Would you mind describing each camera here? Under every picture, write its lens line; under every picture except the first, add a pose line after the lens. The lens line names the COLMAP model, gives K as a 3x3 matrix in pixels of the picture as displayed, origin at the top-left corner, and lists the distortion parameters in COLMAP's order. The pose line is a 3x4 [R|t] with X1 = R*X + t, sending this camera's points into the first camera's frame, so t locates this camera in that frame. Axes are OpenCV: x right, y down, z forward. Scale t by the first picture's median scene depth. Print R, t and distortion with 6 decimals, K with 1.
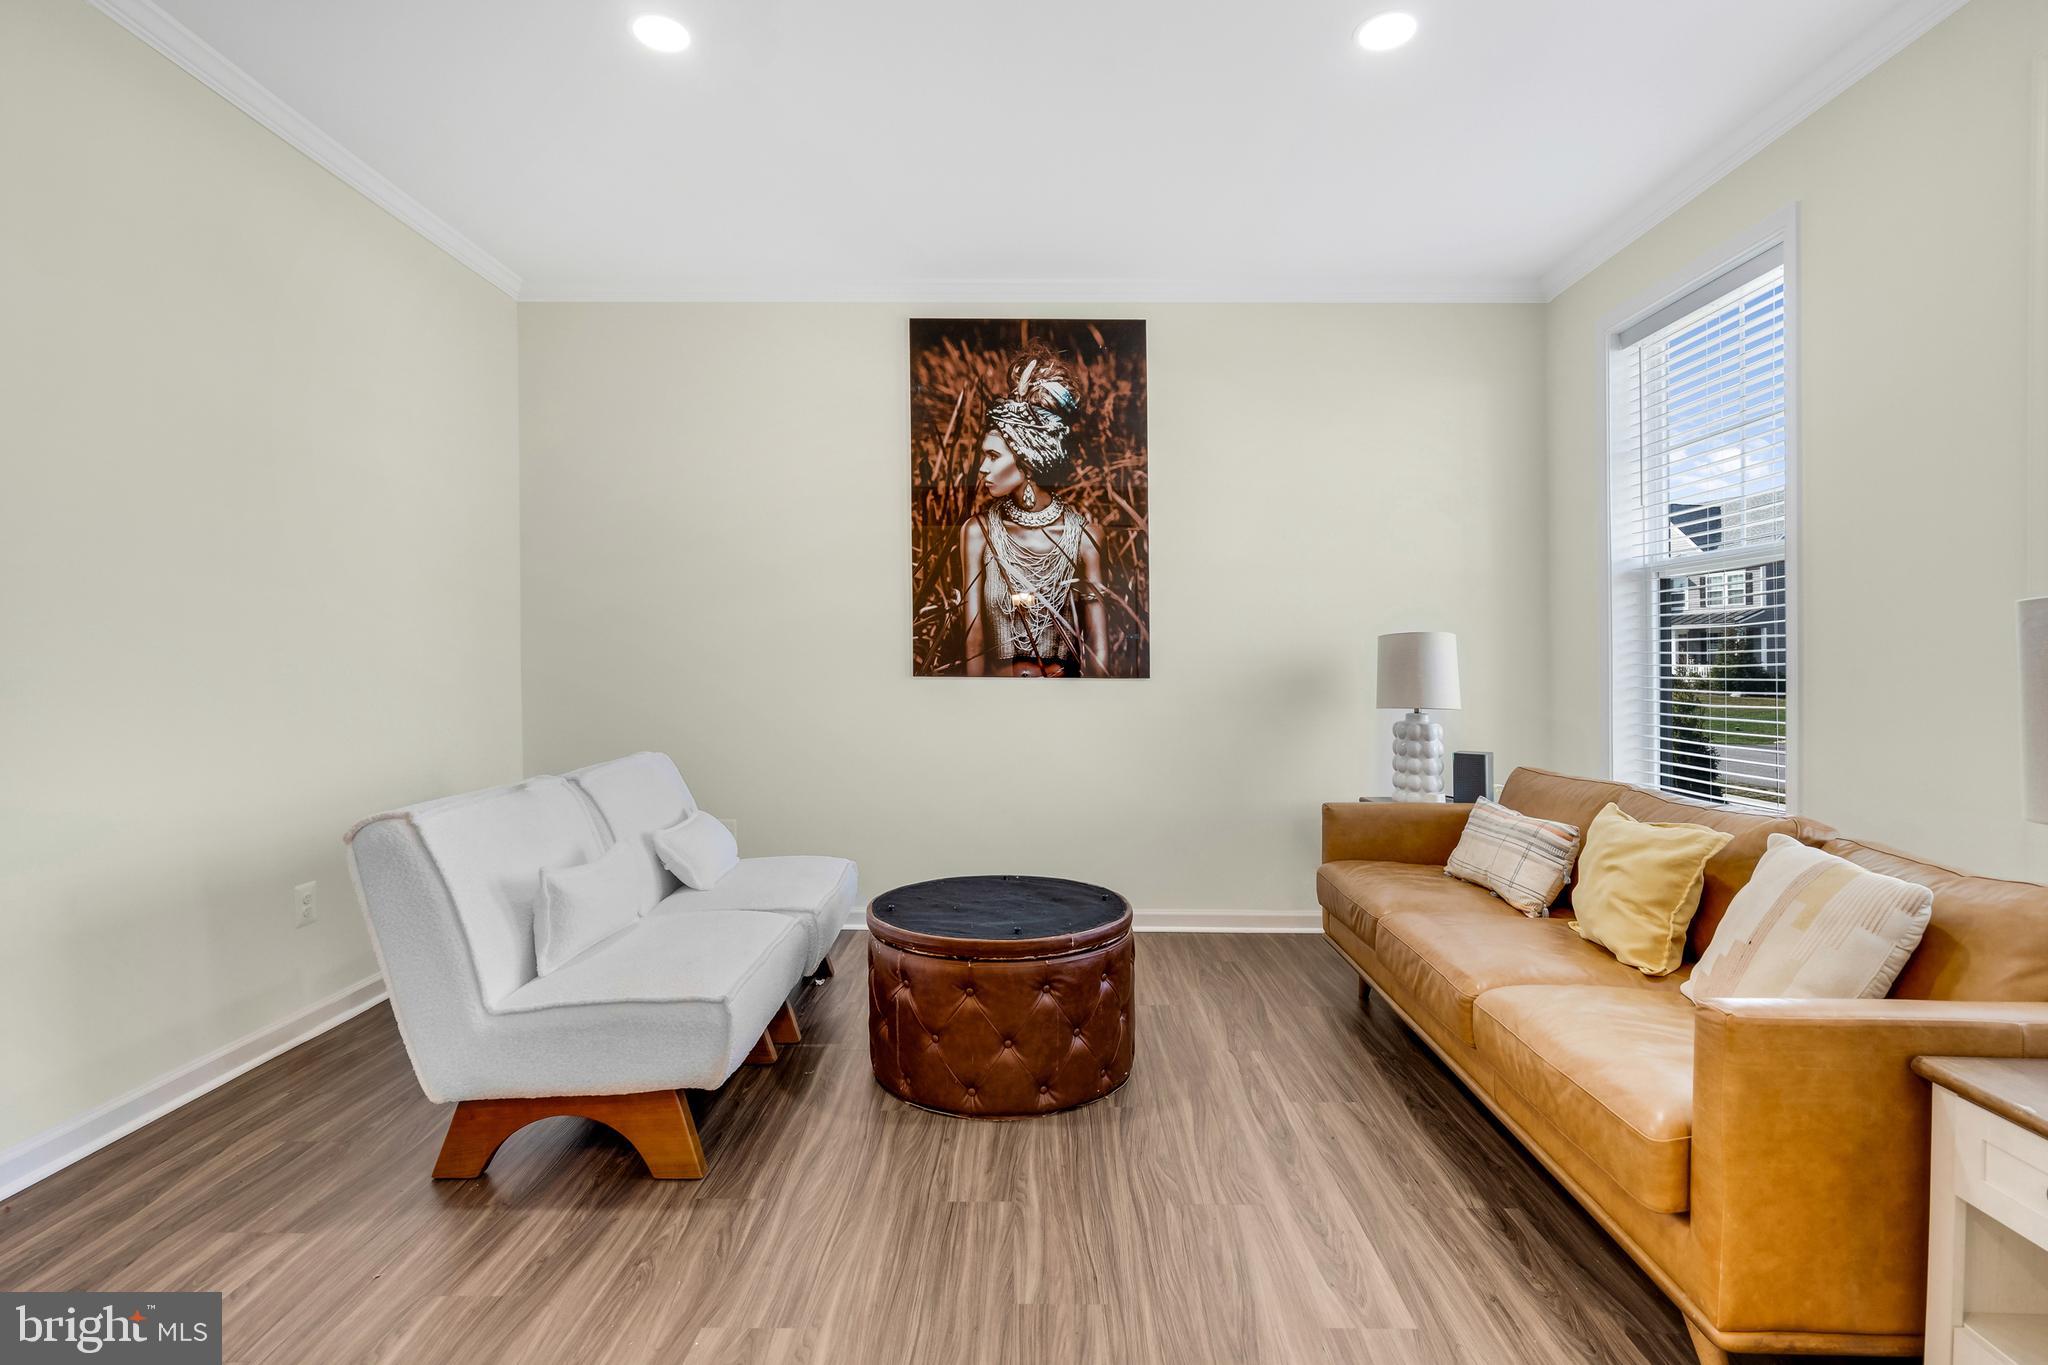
lens RADIAL K [[964.5, 0, 1012.5], [0, 964.5, 682.9], [0, 0, 1]] dist [0.013451, 0.001553]
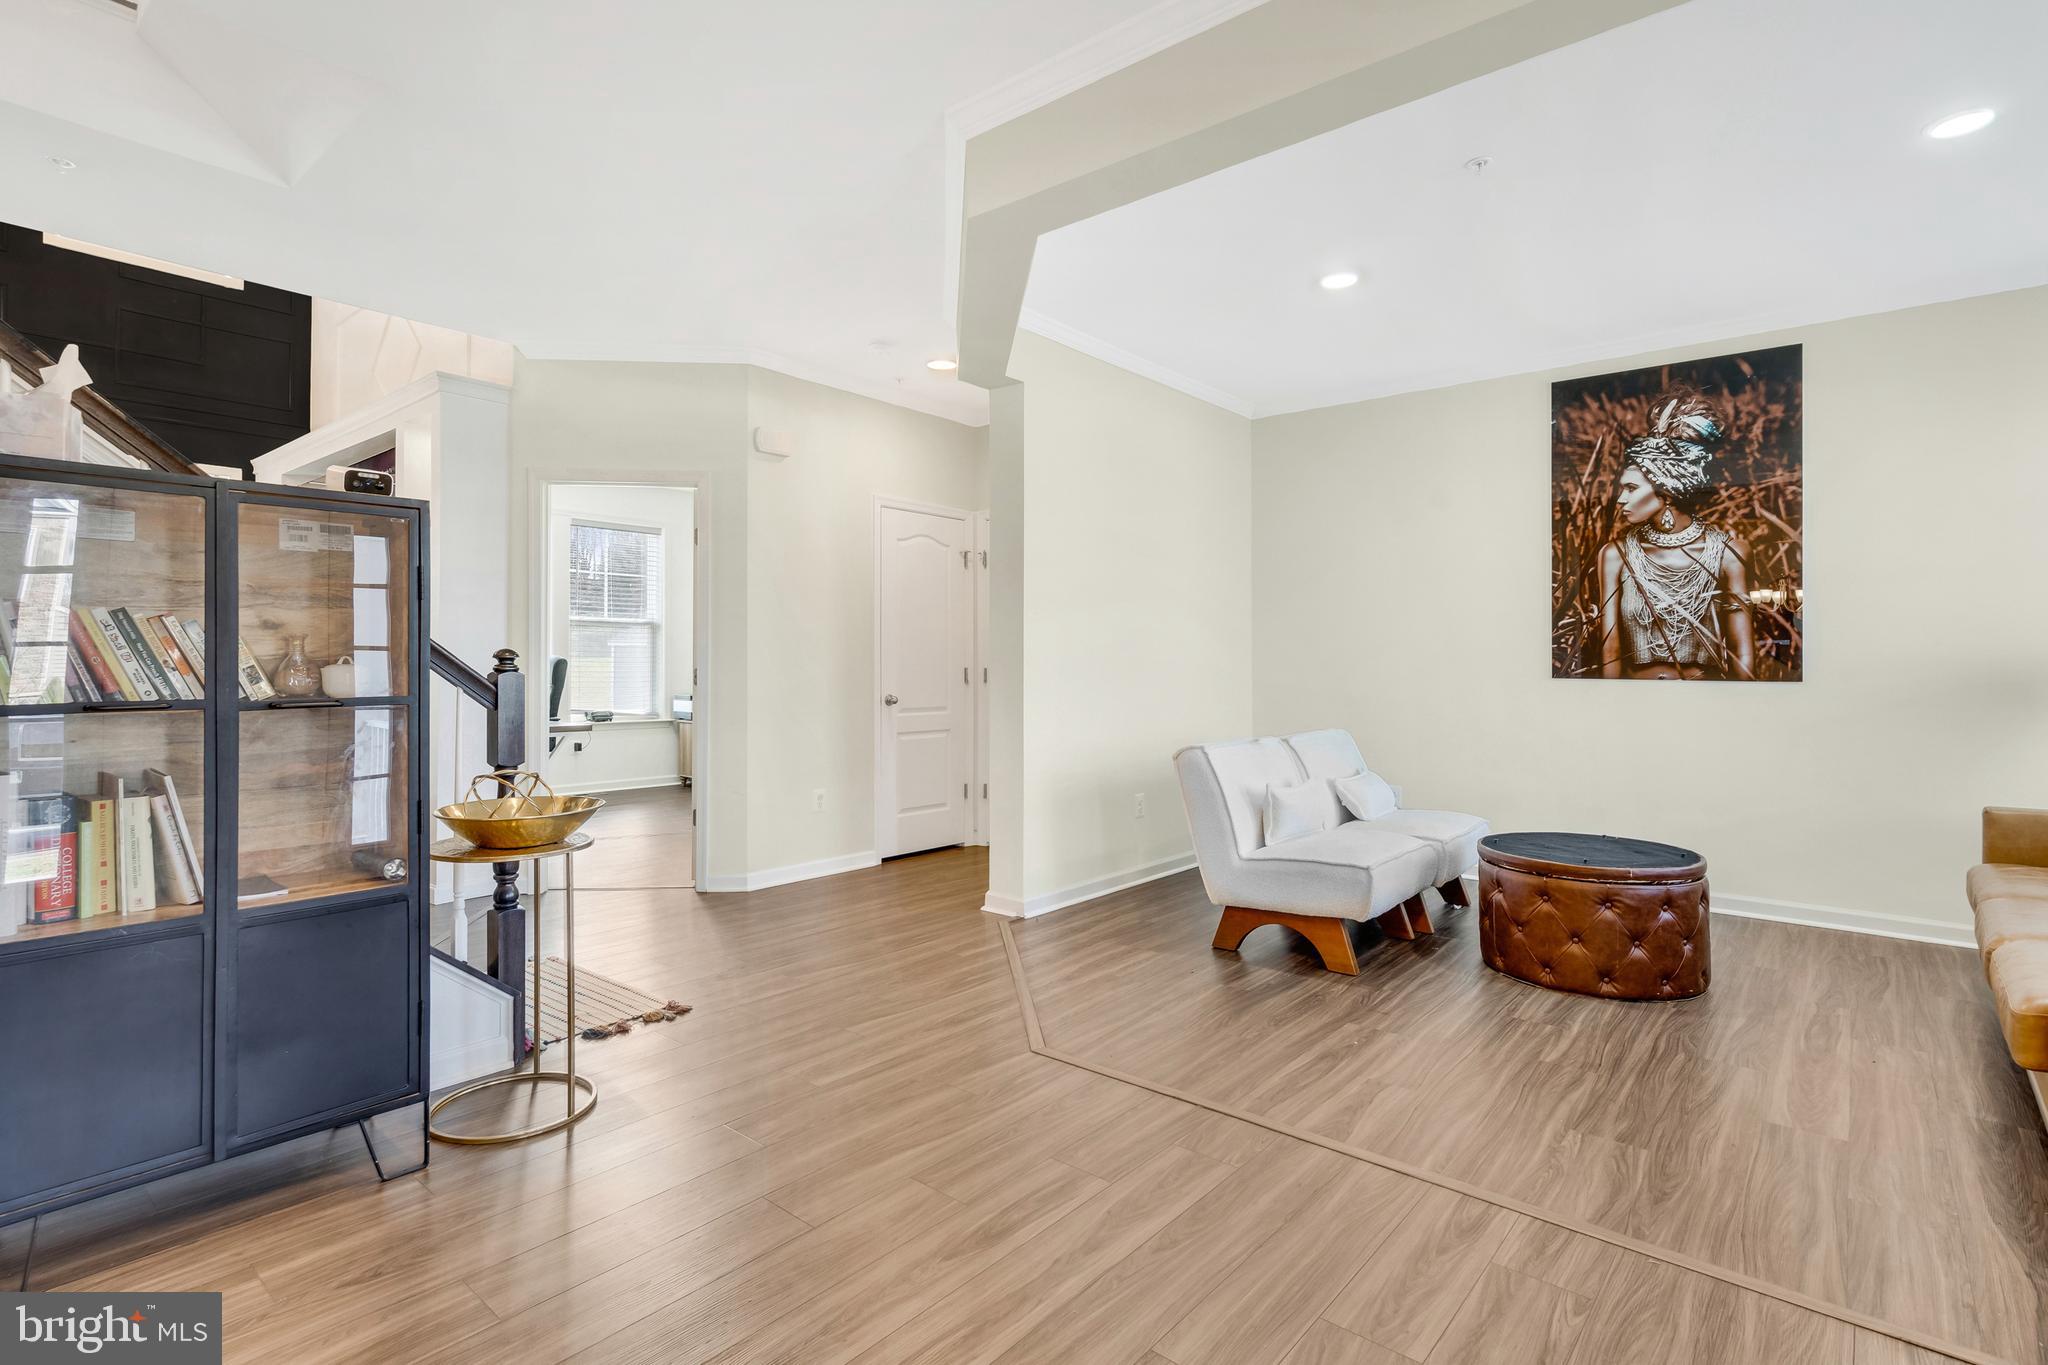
lens RADIAL K [[937.3, 0, 1030.9], [0, 937.3, 679.3], [0, 0, 1]] dist [-0.004908, 0.002427]
pose [[0.771077, 0.013207, -0.636605, 0.143137], [-0.015543, 0.999877, 0.001917, 0.002991], [0.636552, 0.008417, 0.771188, -0.322099]]
